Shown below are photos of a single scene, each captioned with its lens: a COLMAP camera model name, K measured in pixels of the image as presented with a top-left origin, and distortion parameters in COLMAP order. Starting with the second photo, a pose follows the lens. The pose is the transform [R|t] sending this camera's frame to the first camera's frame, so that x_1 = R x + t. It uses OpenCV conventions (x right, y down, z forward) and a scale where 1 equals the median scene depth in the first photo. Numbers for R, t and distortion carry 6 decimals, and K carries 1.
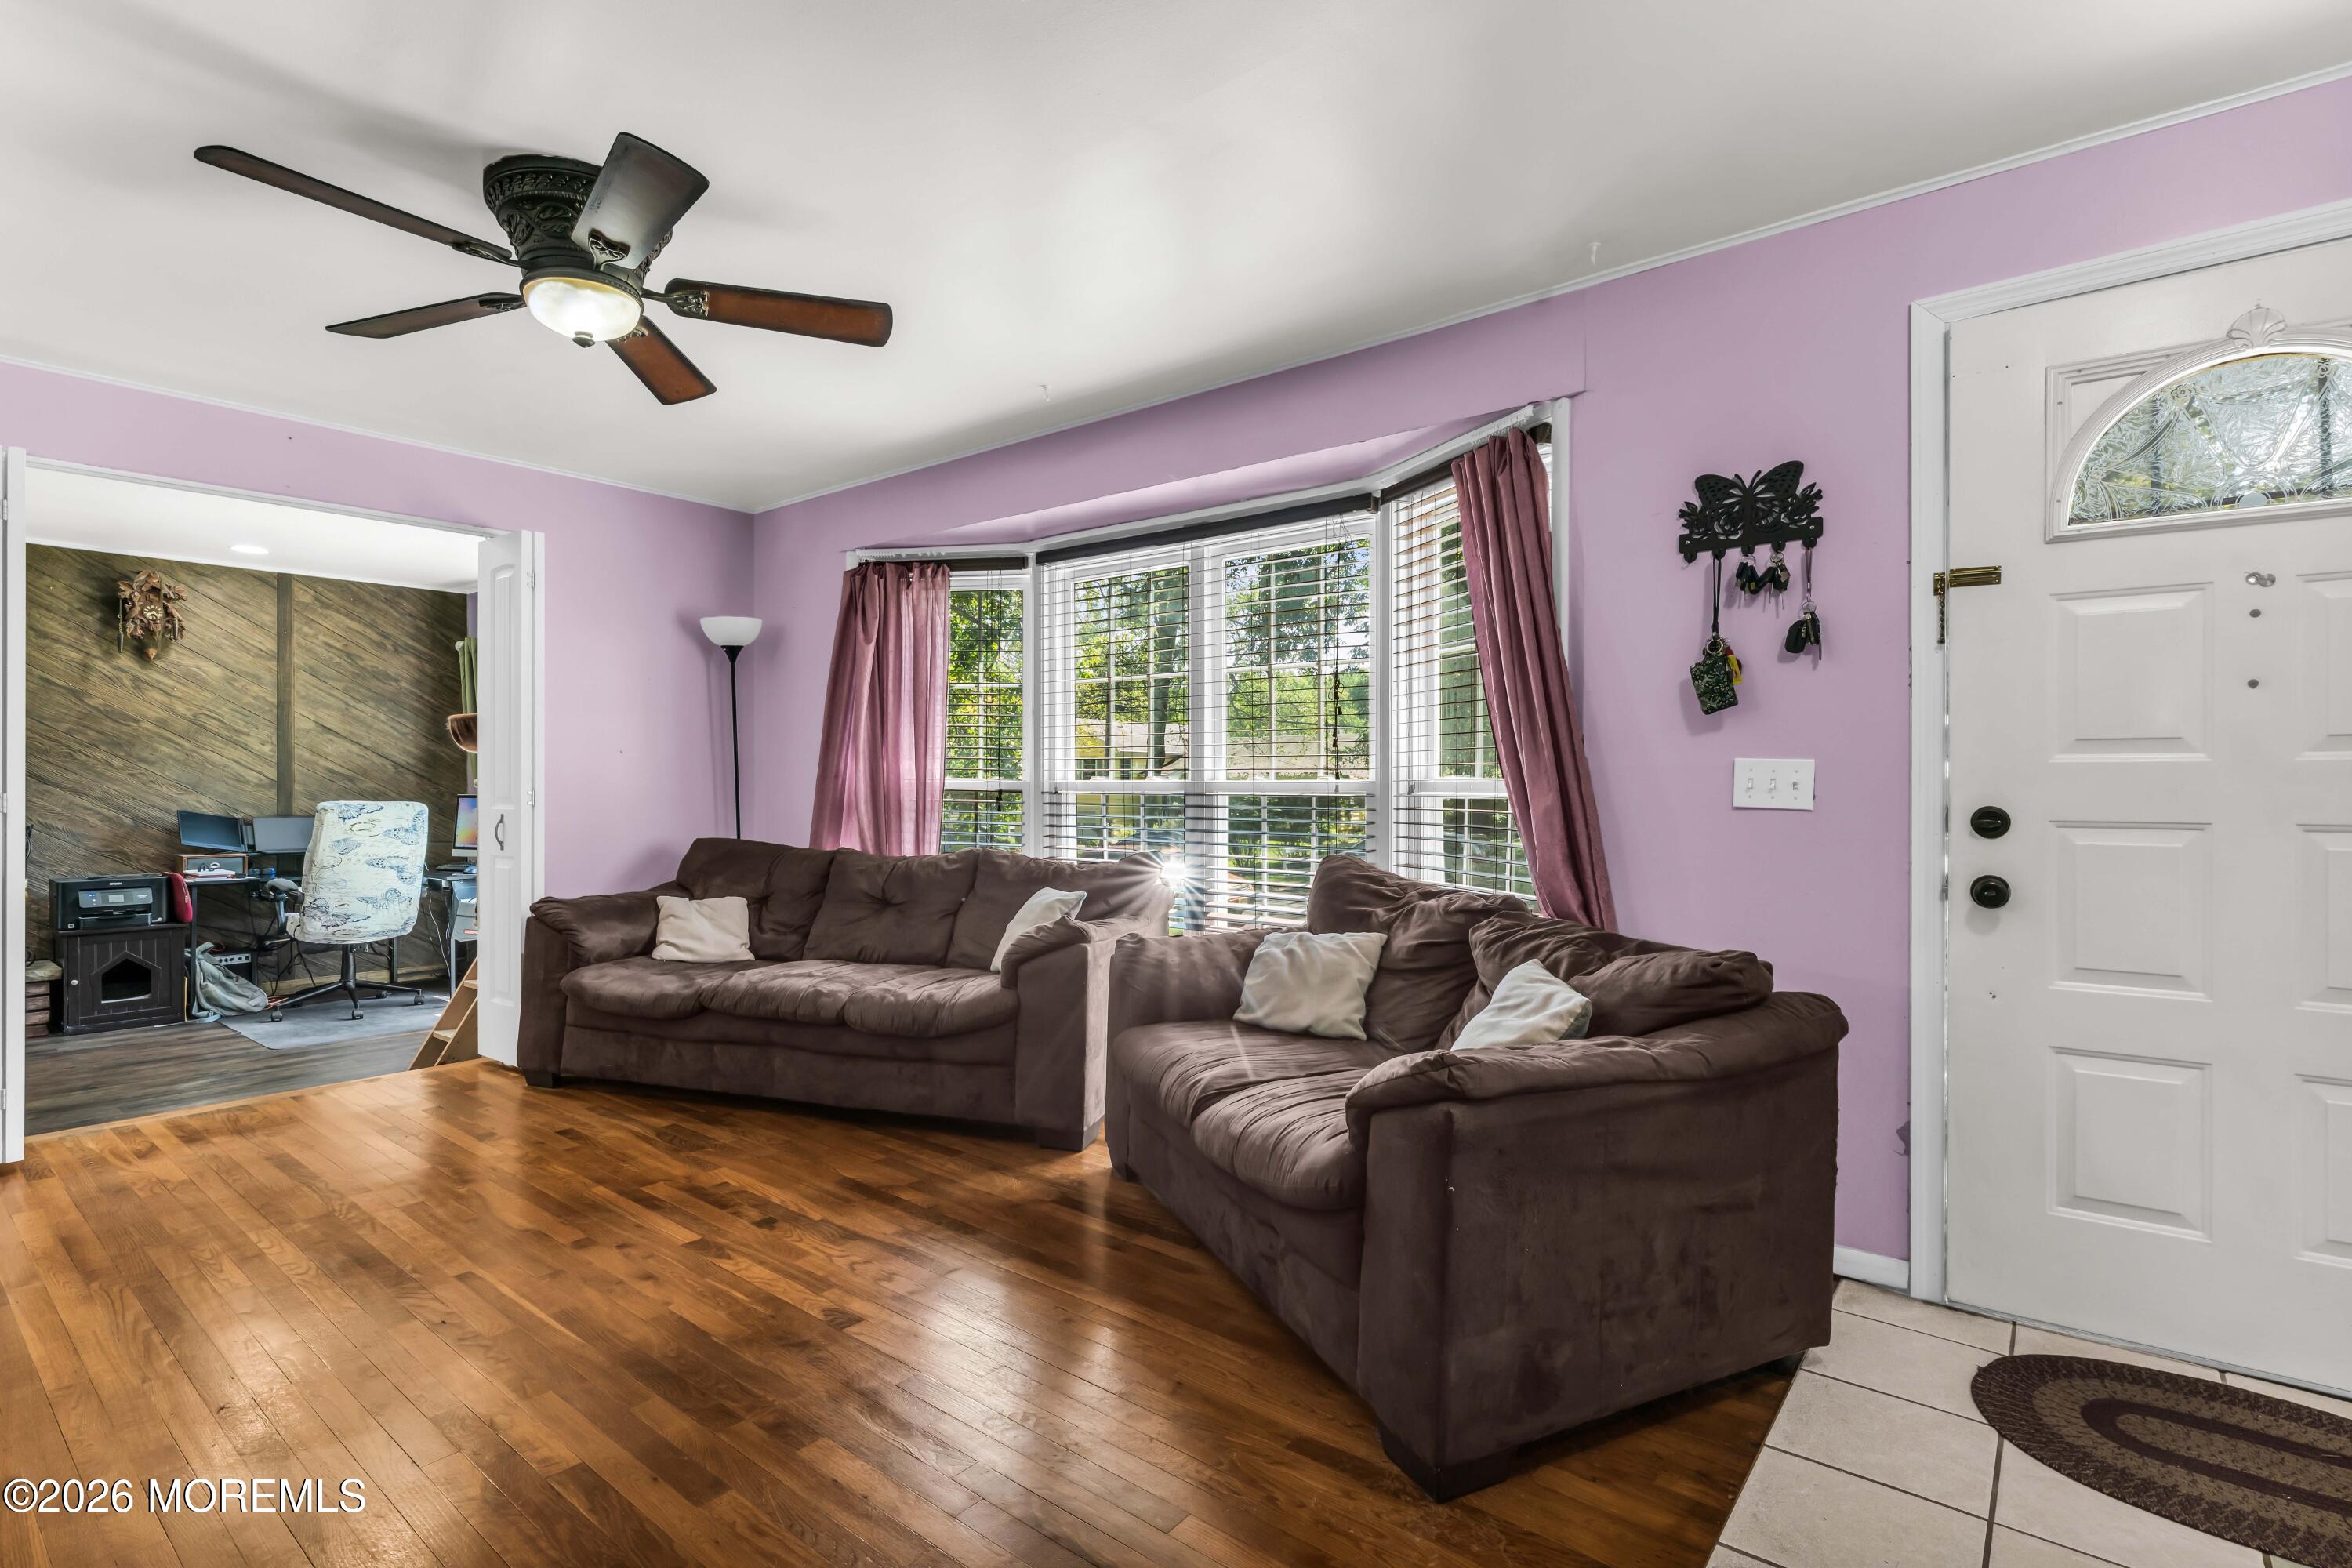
lens RADIAL K [[1121.4, 0, 1170.2], [0, 1121.4, 779.3], [0, 0, 1]] dist [0.000686, -0.000013]
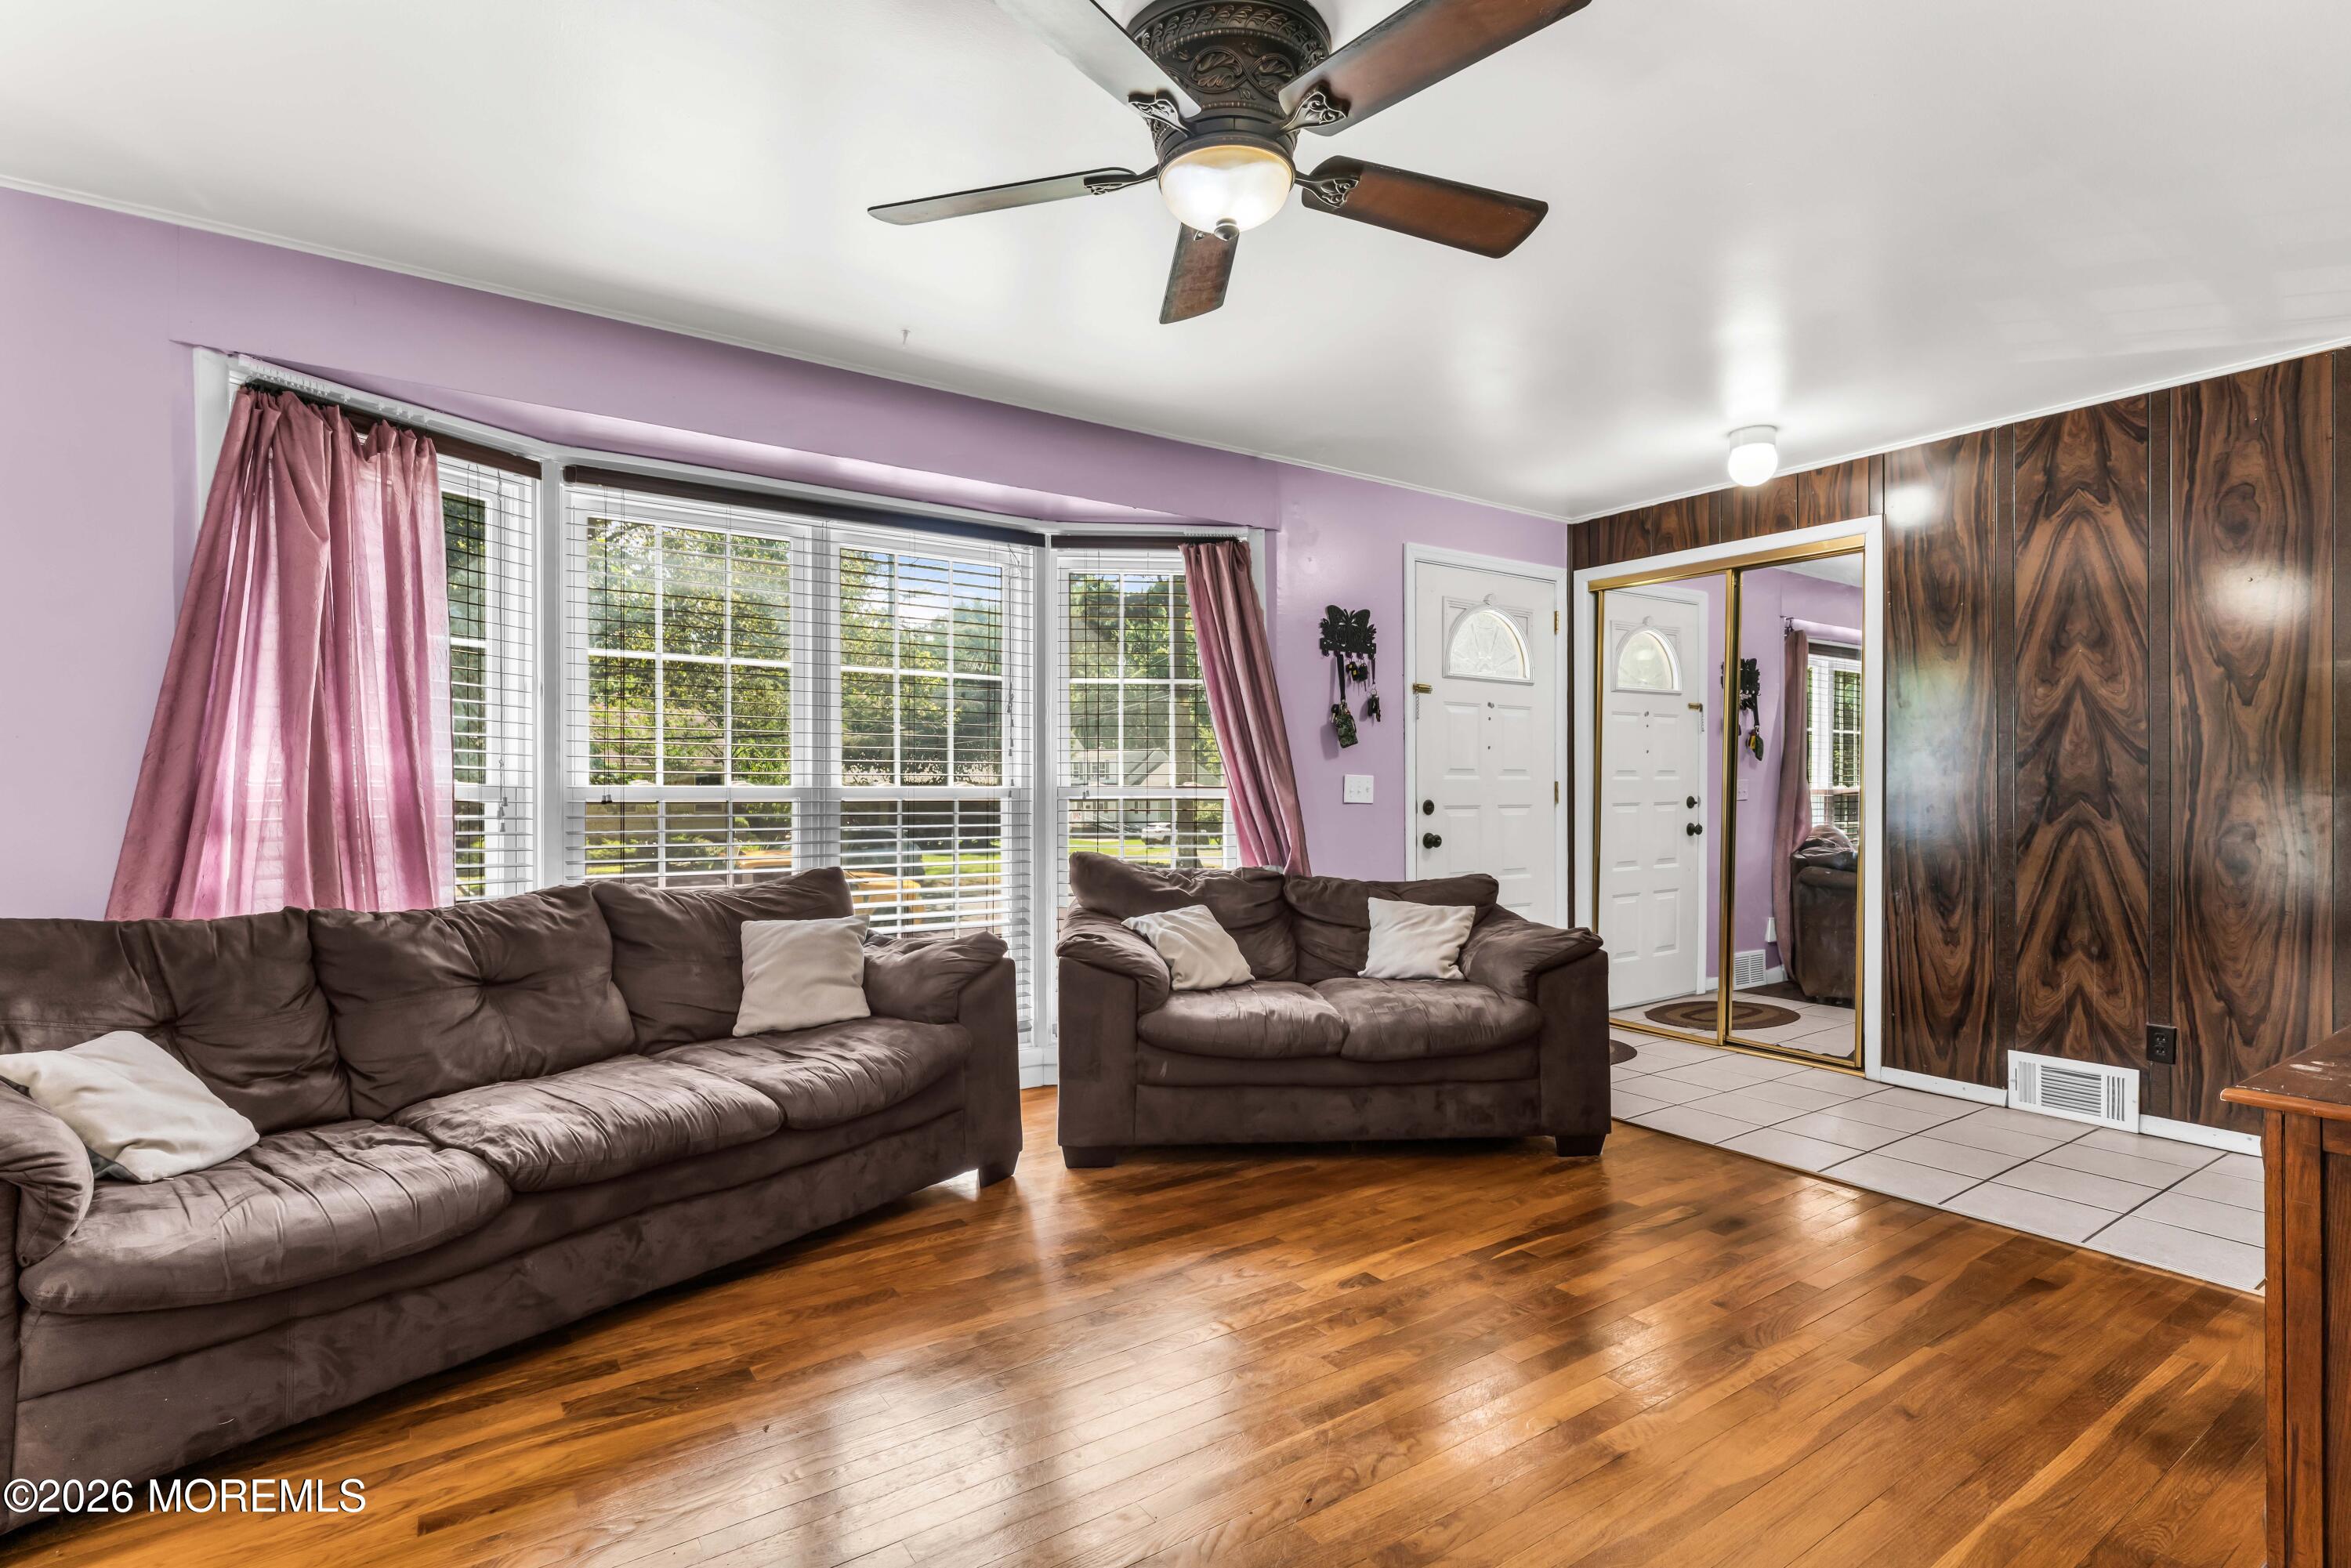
lens RADIAL K [[1120.8, 0, 1169.7], [0, 1120.8, 779.3], [0, 0, 1]] dist [0.000686, -0.000013]
pose [[0.285965, 0.011051, 0.958176, -1.026998], [-0.001502, 0.999937, -0.011084, 0.007632], [-0.958239, 0.001731, 0.285964, 0.644676]]
